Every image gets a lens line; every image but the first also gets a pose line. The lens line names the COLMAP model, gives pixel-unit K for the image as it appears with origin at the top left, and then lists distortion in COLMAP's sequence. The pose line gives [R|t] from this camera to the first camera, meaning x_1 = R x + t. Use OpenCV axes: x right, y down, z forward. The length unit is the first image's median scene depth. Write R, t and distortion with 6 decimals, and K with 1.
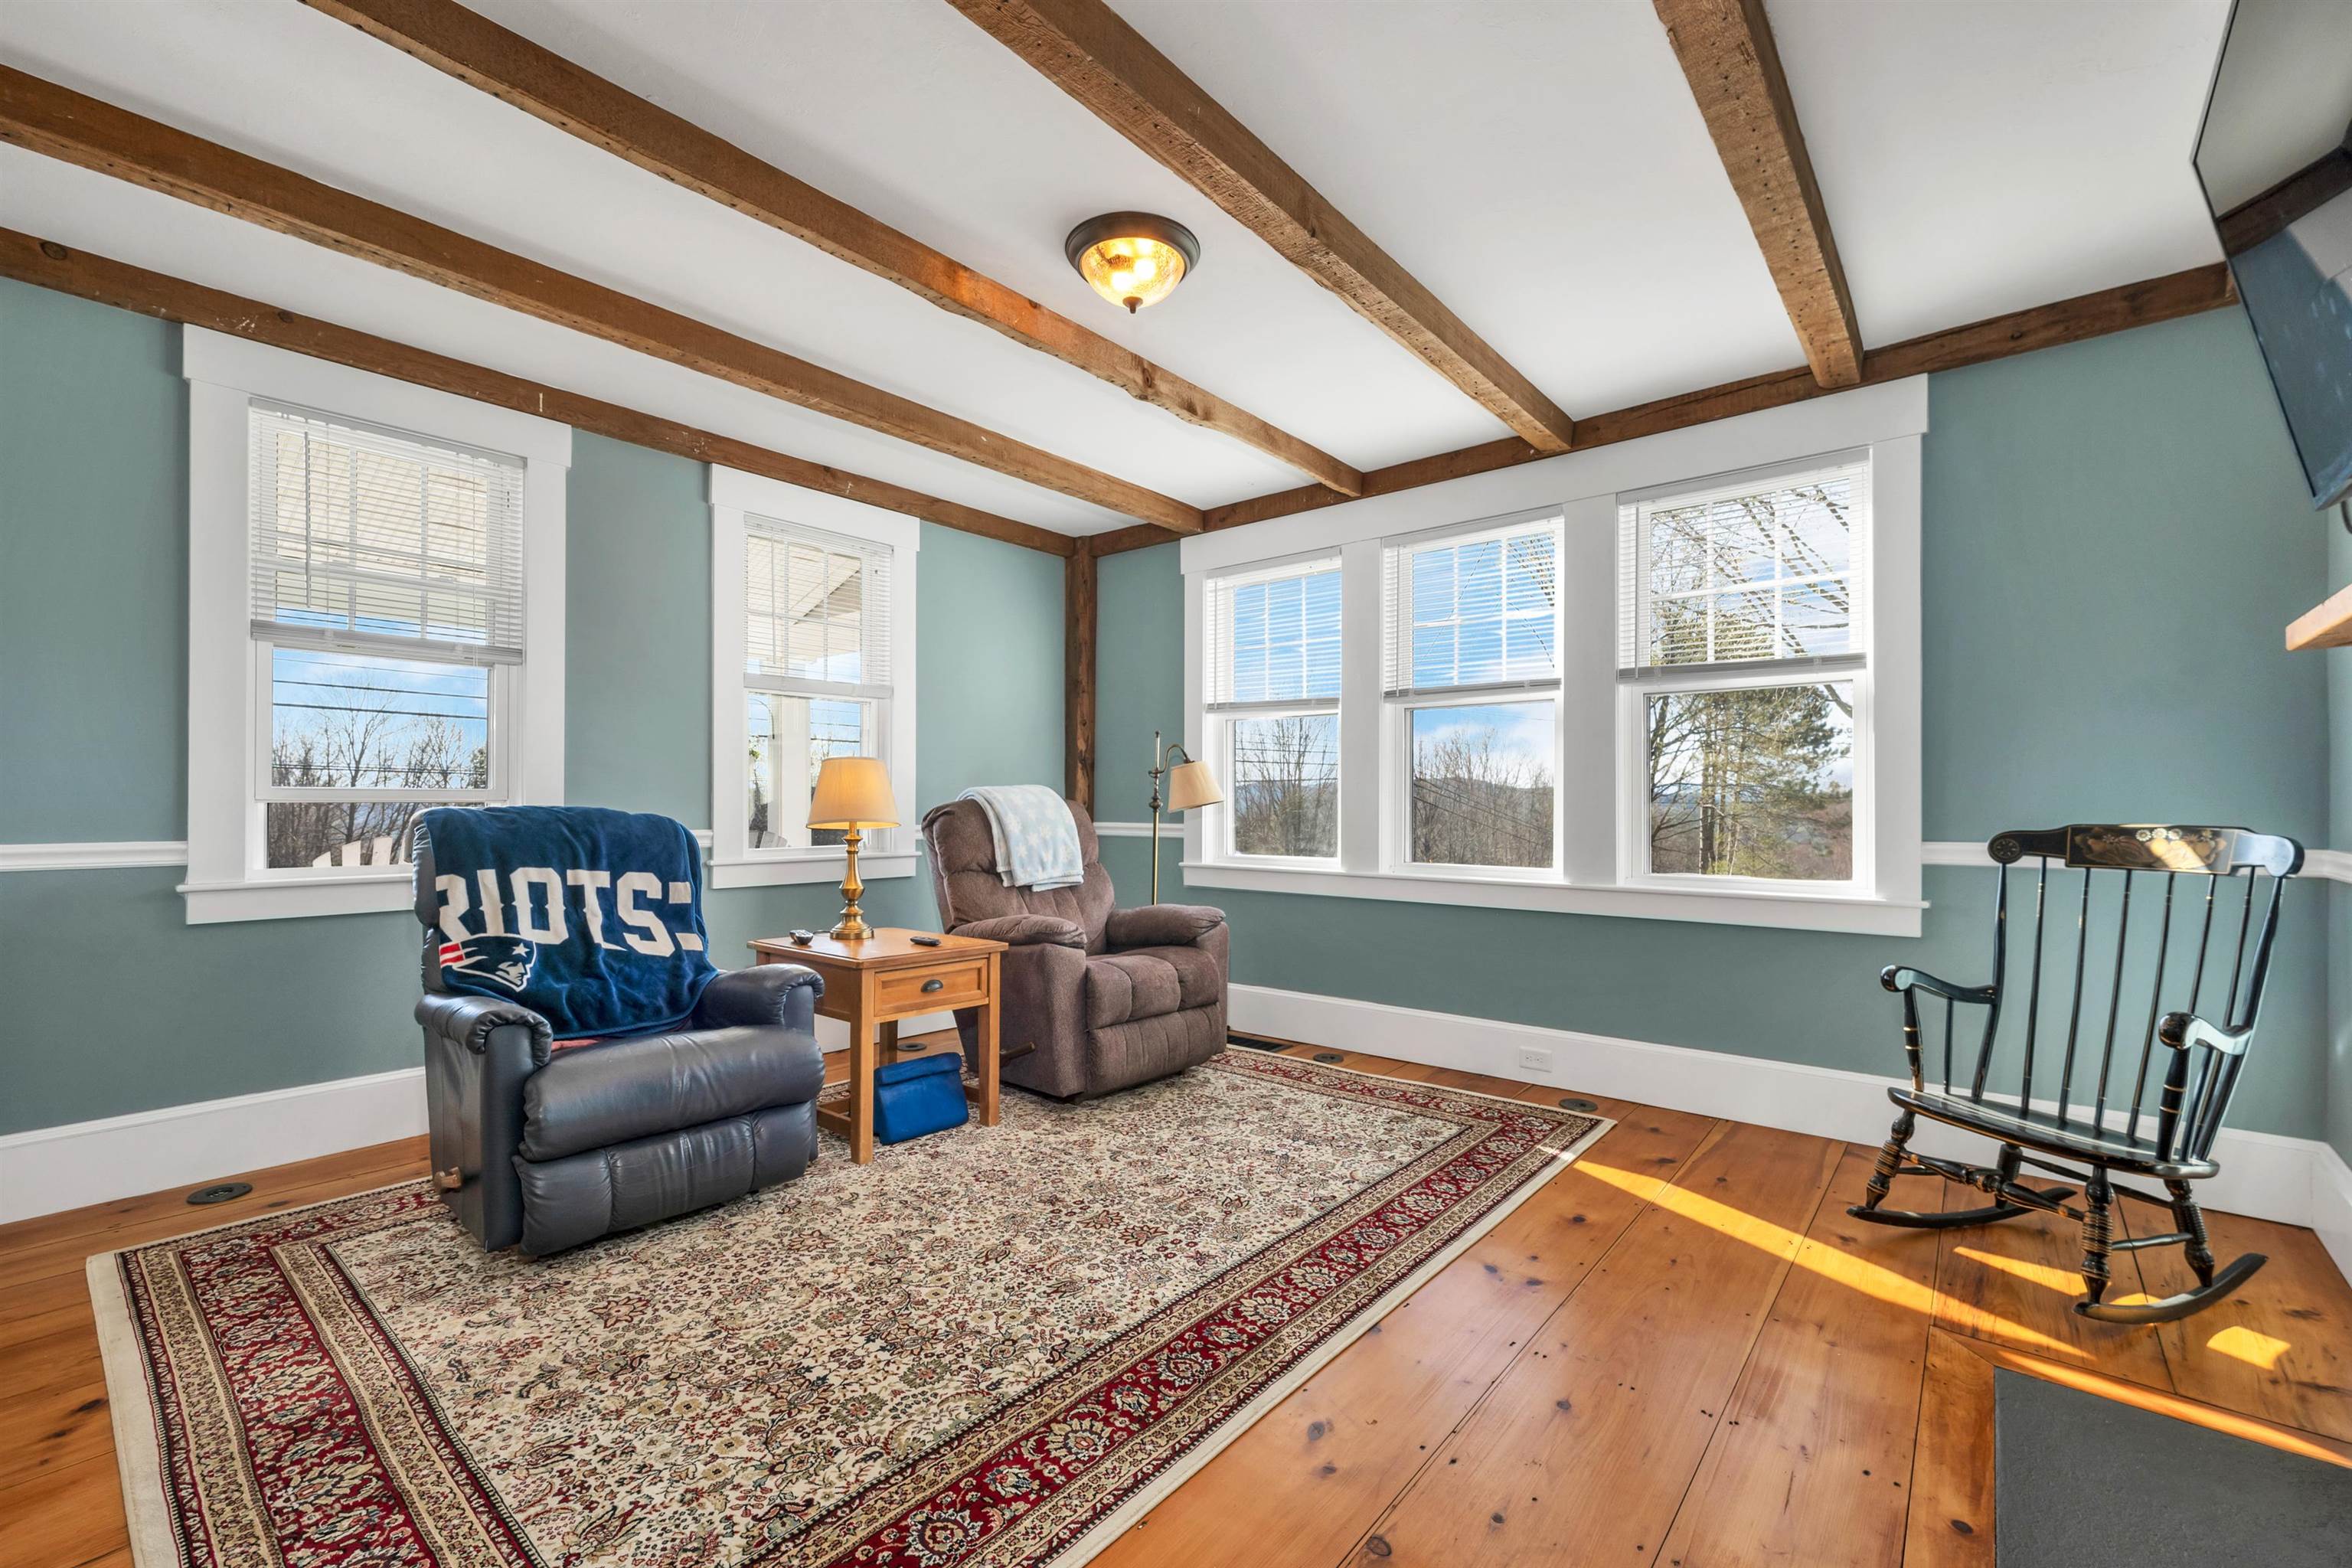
lens RADIAL K [[1000.3, 0, 1176.0], [0, 1000.3, 784.0], [0, 0, 1]] dist [0.001412, -0.000147]
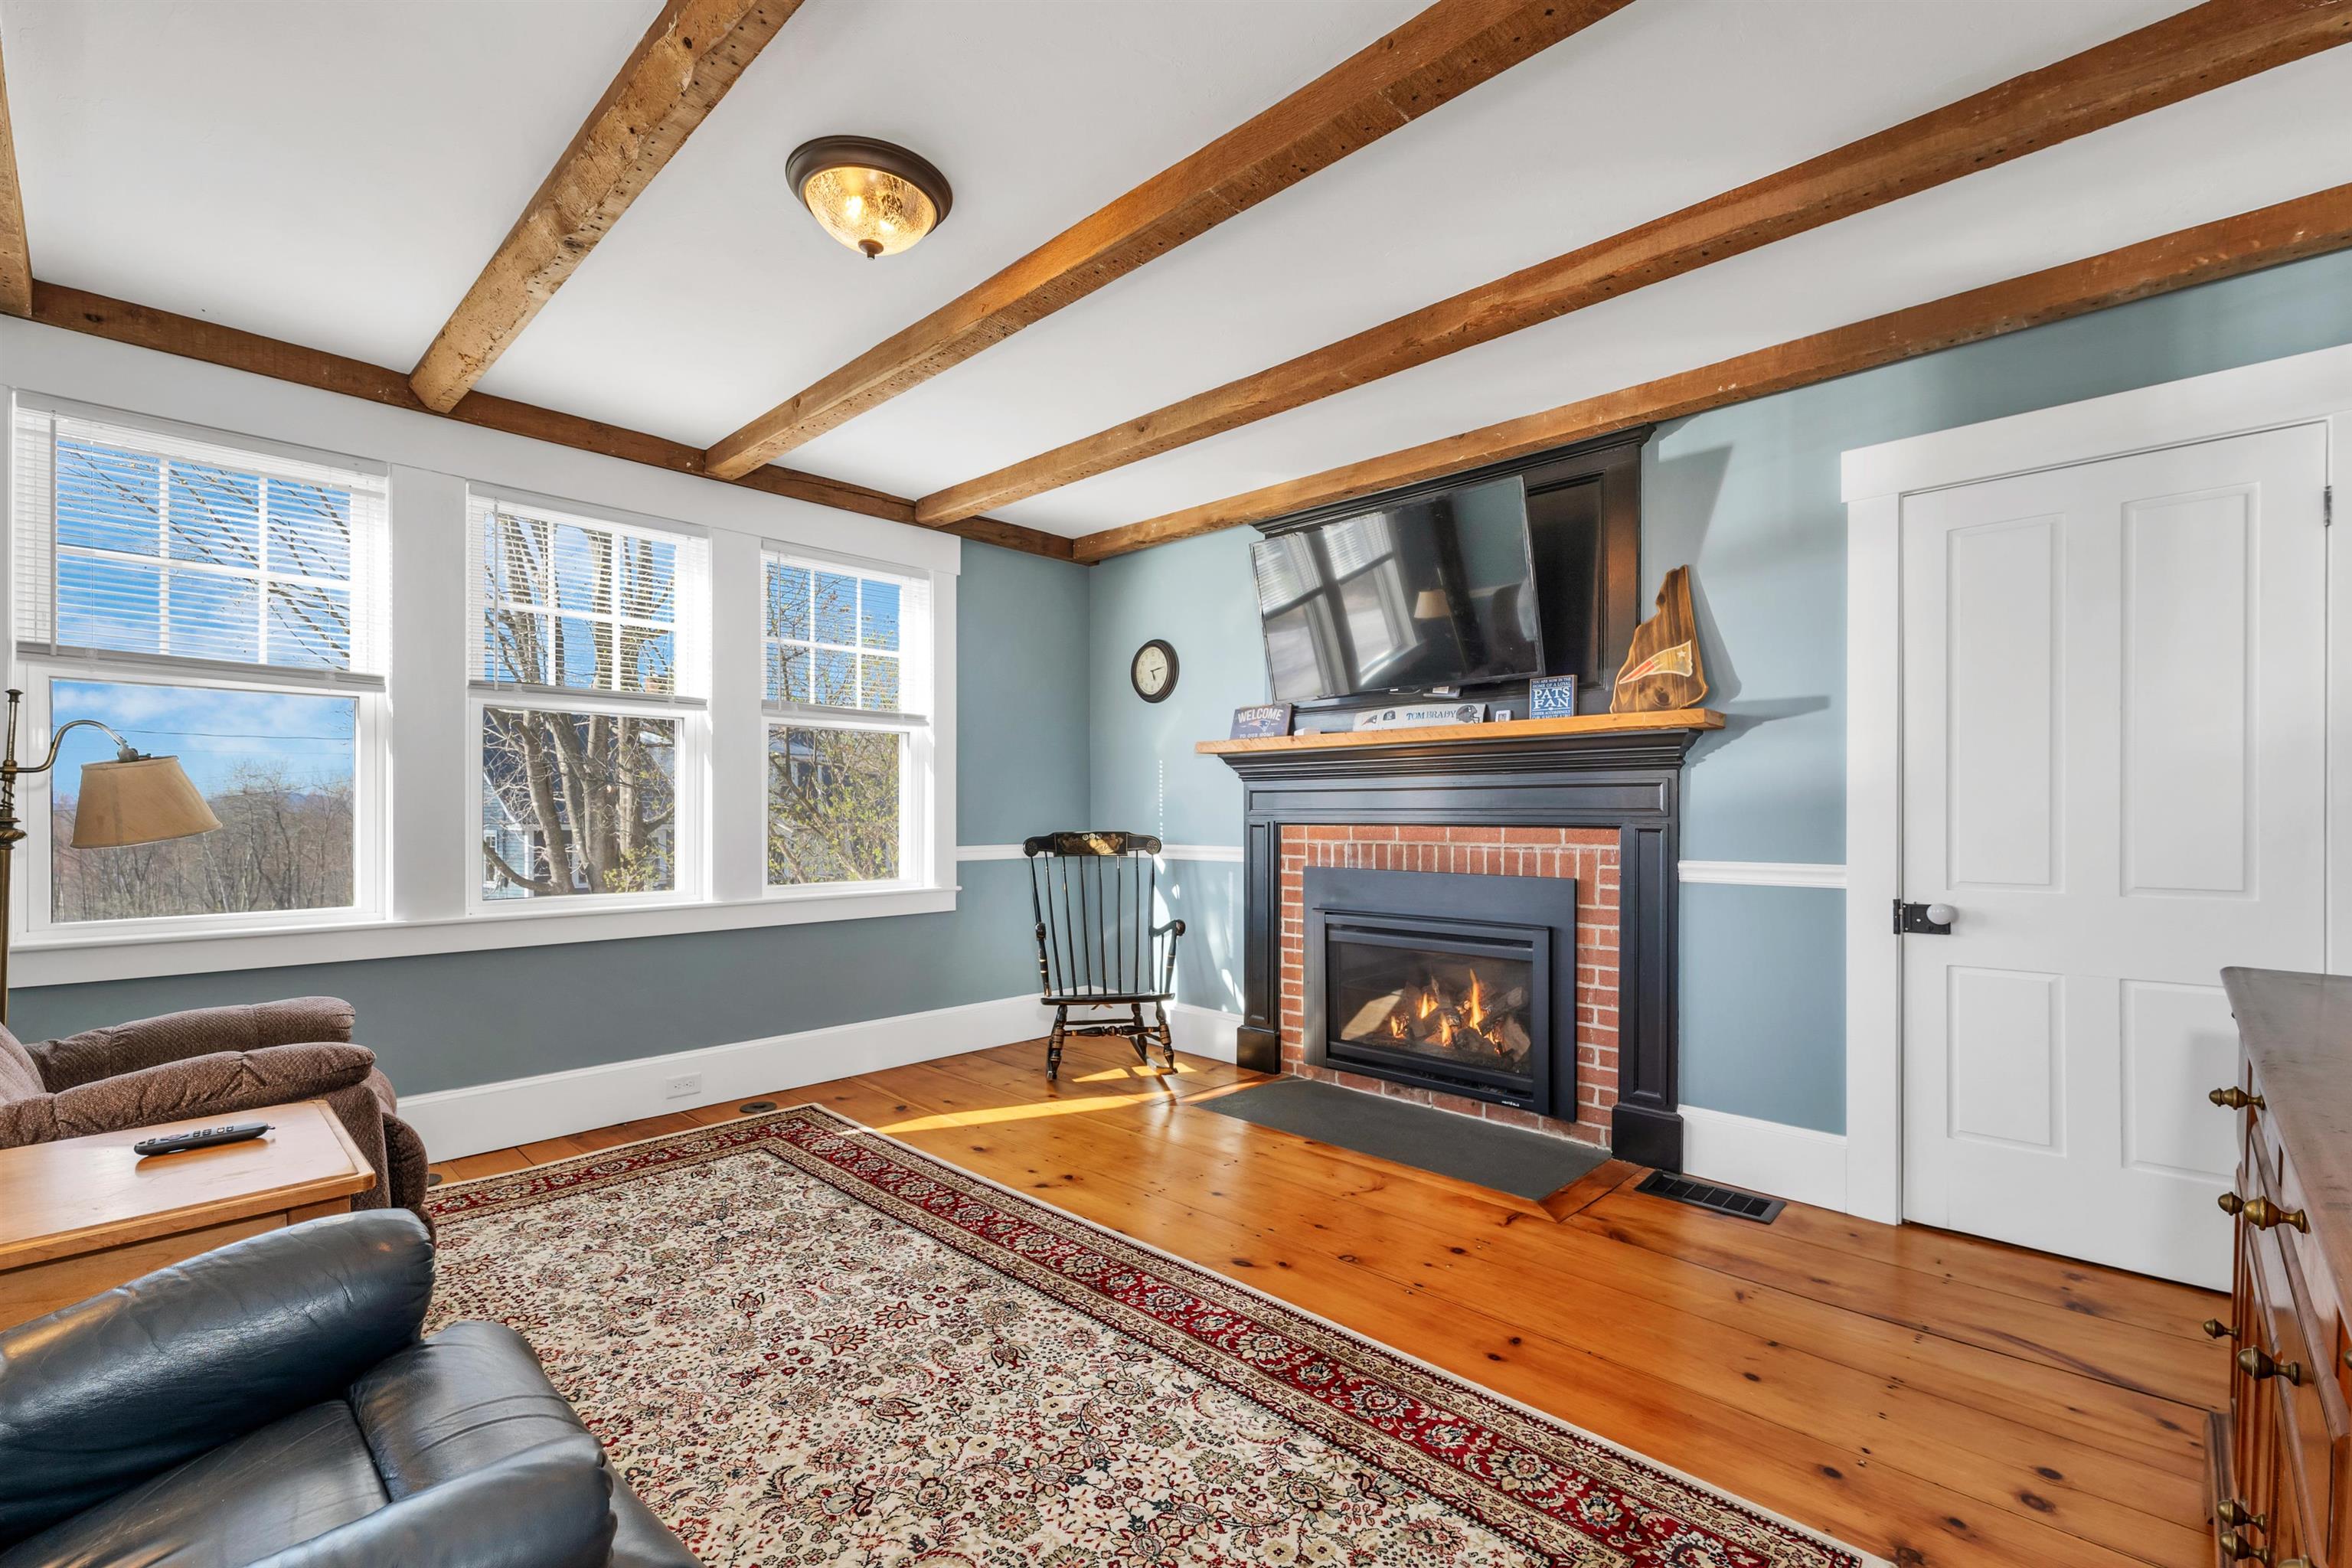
lens RADIAL K [[1001.7, 0, 1184.1], [0, 1001.7, 804.1], [0, 0, 1]] dist [0.002714, -0.000343]
pose [[0.065944, 0.007877, 0.997792, -0.789486], [-0.015602, 0.999855, -0.006862, -0.001314], [-0.997701, -0.015115, 0.066057, 0.603696]]
